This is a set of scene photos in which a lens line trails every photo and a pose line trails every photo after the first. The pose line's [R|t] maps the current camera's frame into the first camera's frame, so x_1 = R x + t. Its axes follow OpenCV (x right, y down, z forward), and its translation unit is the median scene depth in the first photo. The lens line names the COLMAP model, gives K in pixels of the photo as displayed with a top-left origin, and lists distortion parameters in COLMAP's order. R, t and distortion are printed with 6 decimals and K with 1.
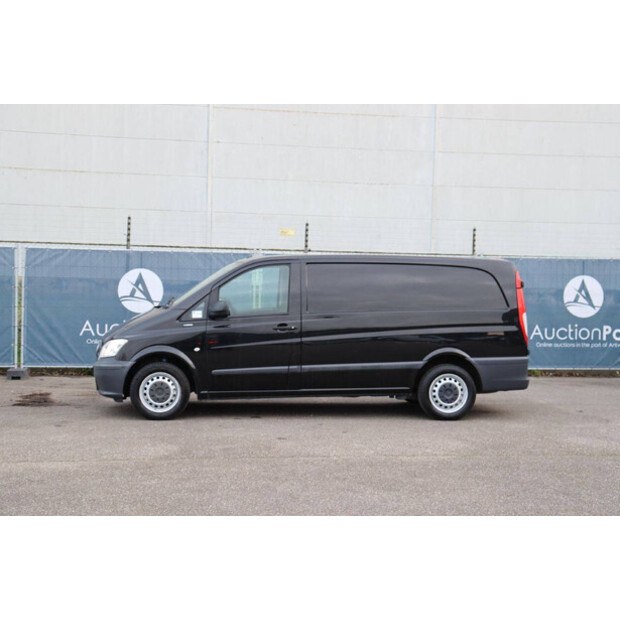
lens RADIAL K [[1046.6, 0, 310.0], [0, 1046.6, 310.0], [0, 0, 1]] dist [0.178742, 0.173602]
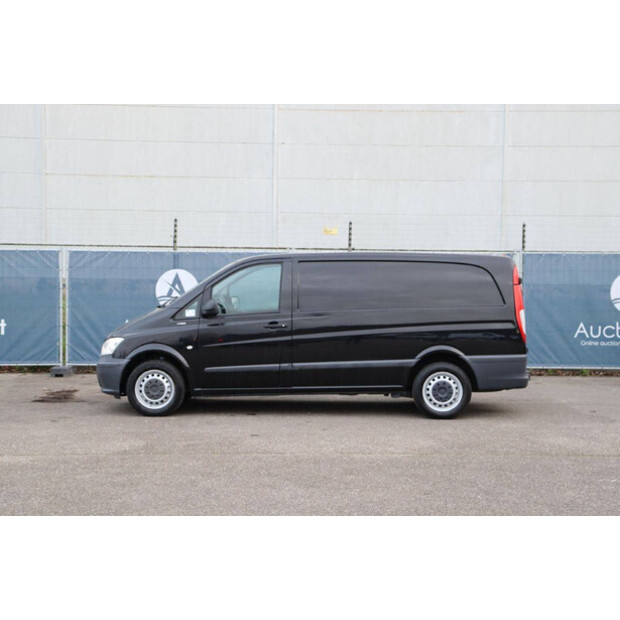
lens RADIAL K [[1046.6, 0, 310.0], [0, 1046.6, 310.0], [0, 0, 1]] dist [0.178742, 0.173602]
pose [[0.990528, -0.006126, -0.137171, 0.144290], [0.006073, 0.999981, -0.000803, 0.002622], [0.137174, -0.000037, 0.990547, 0.005822]]
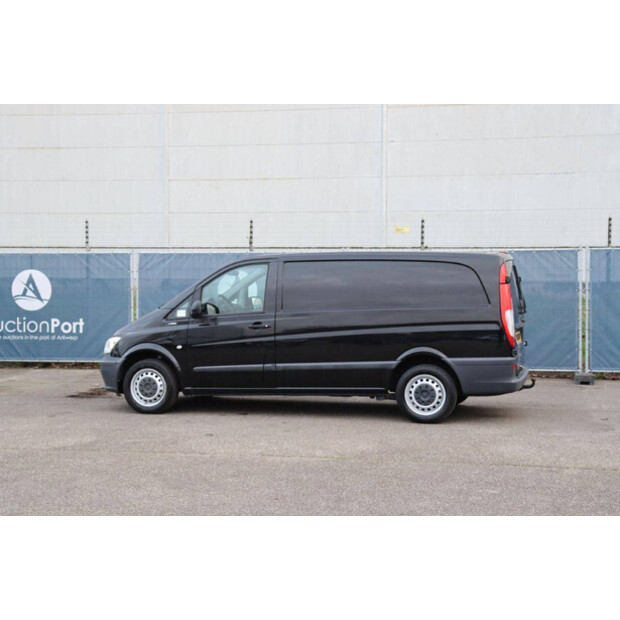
lens RADIAL K [[1046.6, 0, 310.0], [0, 1046.6, 310.0], [0, 0, 1]] dist [0.178742, 0.173602]
pose [[0.933373, -0.005842, -0.358861, 0.376533], [0.005838, 0.999982, -0.001095, 0.002682], [0.358861, -0.001073, 0.933390, 0.073601]]
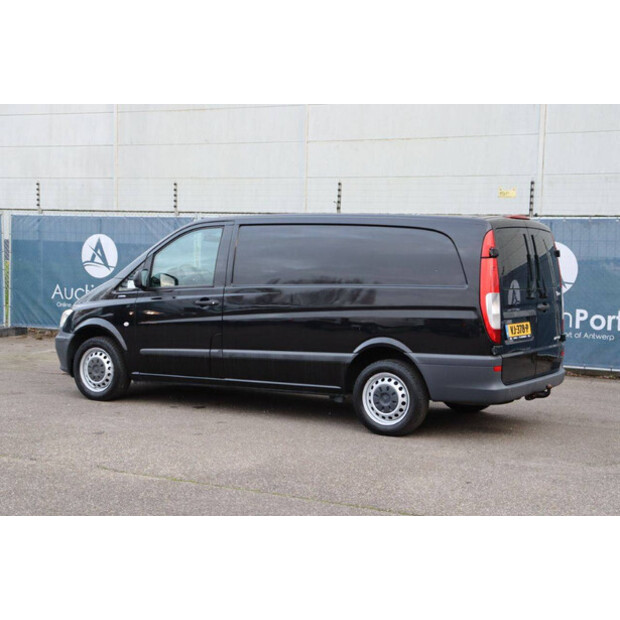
lens RADIAL K [[1046.6, 0, 310.0], [0, 1046.6, 310.0], [0, 0, 1]] dist [0.178742, 0.173602]
pose [[0.797201, 0.036119, -0.602632, 0.531644], [-0.026153, 0.999338, 0.025299, -0.000549], [0.603147, -0.004408, 0.797618, 0.379498]]
